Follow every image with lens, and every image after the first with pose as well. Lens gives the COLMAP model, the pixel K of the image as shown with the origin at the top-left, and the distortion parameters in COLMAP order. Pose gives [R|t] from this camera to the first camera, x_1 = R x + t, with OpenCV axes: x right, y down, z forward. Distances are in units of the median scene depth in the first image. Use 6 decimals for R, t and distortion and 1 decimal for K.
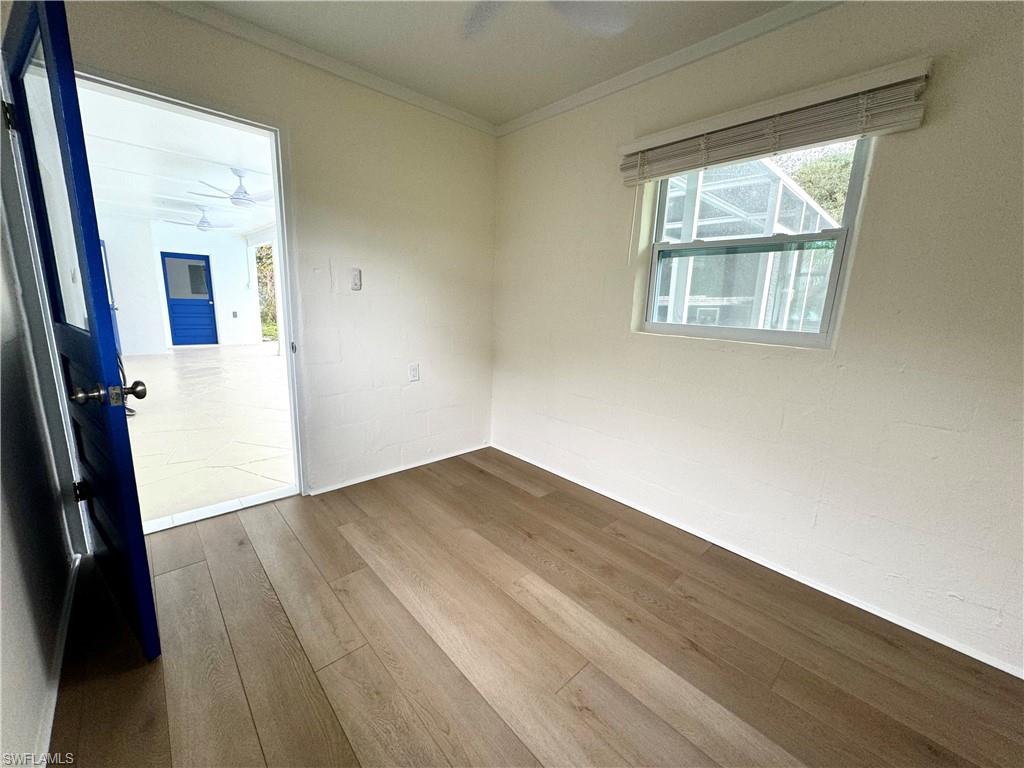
lens RADIAL K [[405.3, 0, 511.9], [0, 405.3, 382.2], [0, 0, 1]] dist [0.002311, 0.000212]
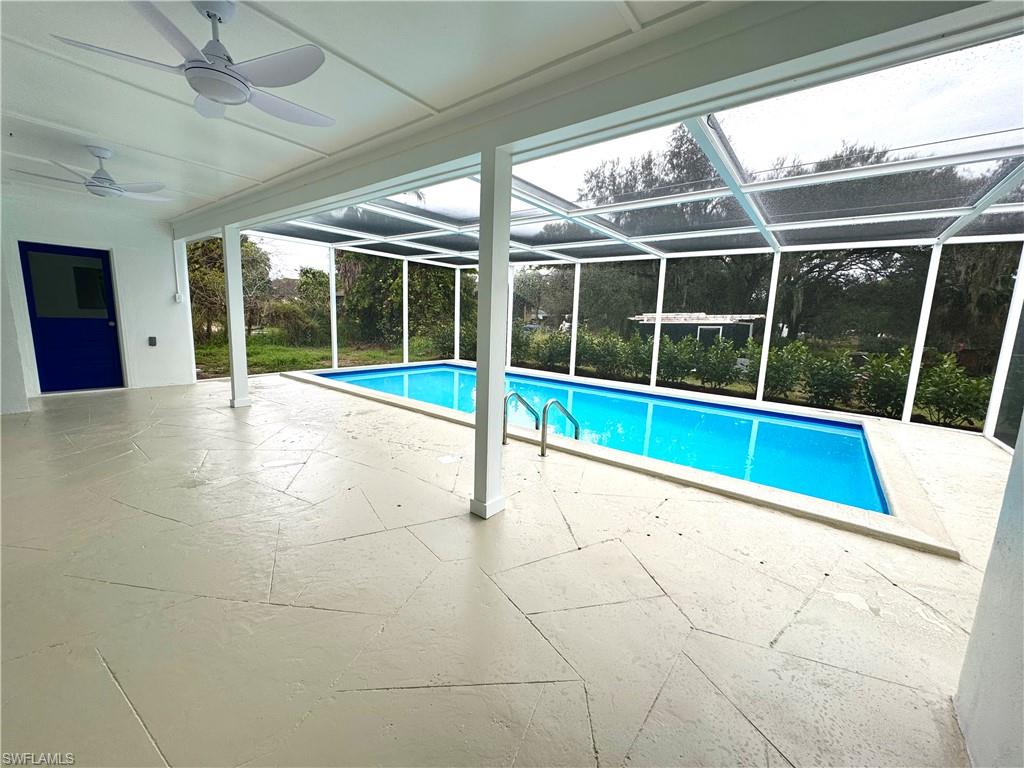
lens RADIAL K [[405.3, 0, 516.2], [0, 405.3, 385.3], [0, 0, 1]] dist [0.002311, 0.000212]
pose [[0.987024, -0.026924, 0.158299, -0.212346], [0.032104, 0.999027, -0.030255, -0.057965], [-0.157330, 0.034944, 0.986928, 0.264611]]
